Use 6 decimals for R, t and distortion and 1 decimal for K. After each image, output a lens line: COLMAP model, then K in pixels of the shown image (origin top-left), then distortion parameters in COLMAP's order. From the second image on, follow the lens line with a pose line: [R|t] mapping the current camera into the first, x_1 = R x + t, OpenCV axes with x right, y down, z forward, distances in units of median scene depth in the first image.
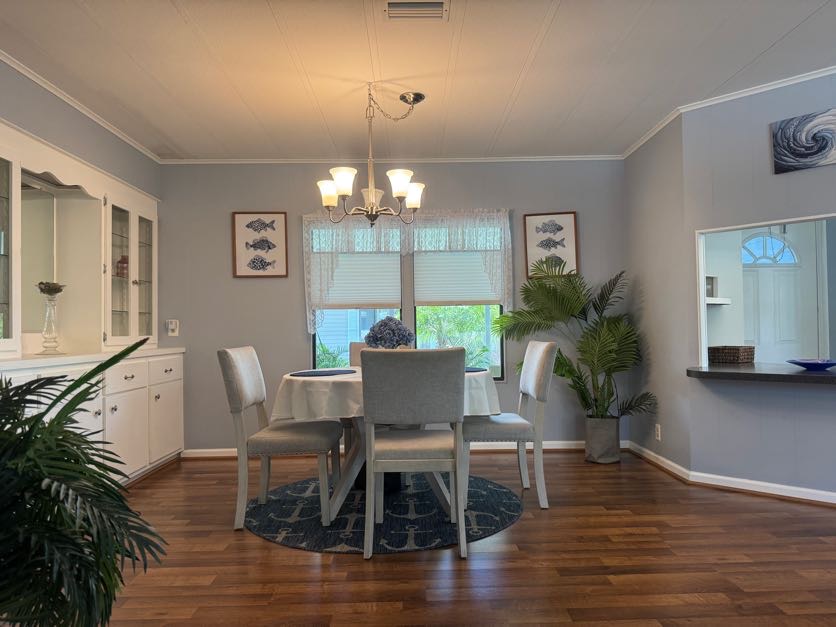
lens RADIAL K [[580.1, 0, 423.4], [0, 580.1, 314.3], [0, 0, 1]] dist [0.087826, -0.126328]
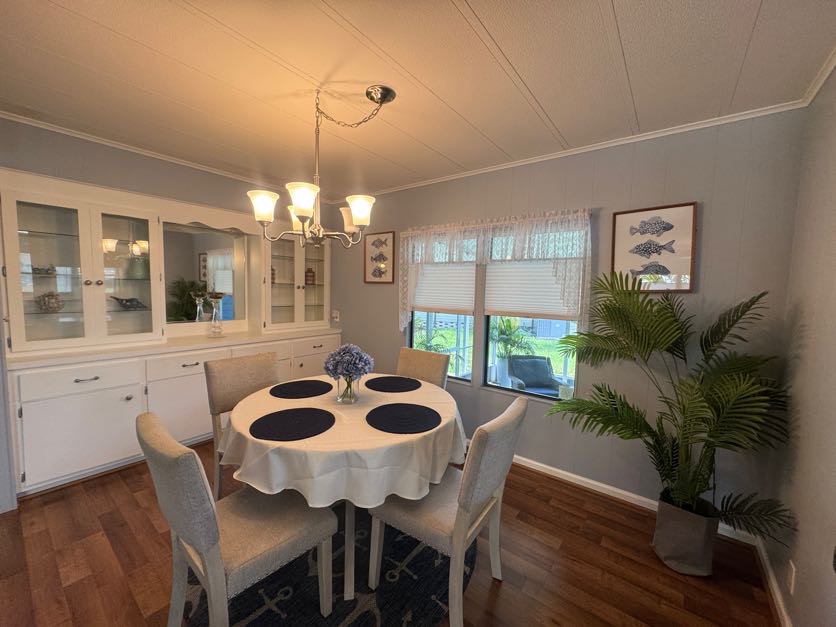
lens RADIAL K [[333.9, 0, 418.0], [0, 333.9, 313.5], [0, 0, 1]] dist [-0.002096, 0.000588]
pose [[0.778127, 0.083961, -0.622469, 0.262047], [-0.023596, 0.994233, 0.104610, -0.075762], [0.627663, -0.066712, 0.775621, 0.467770]]
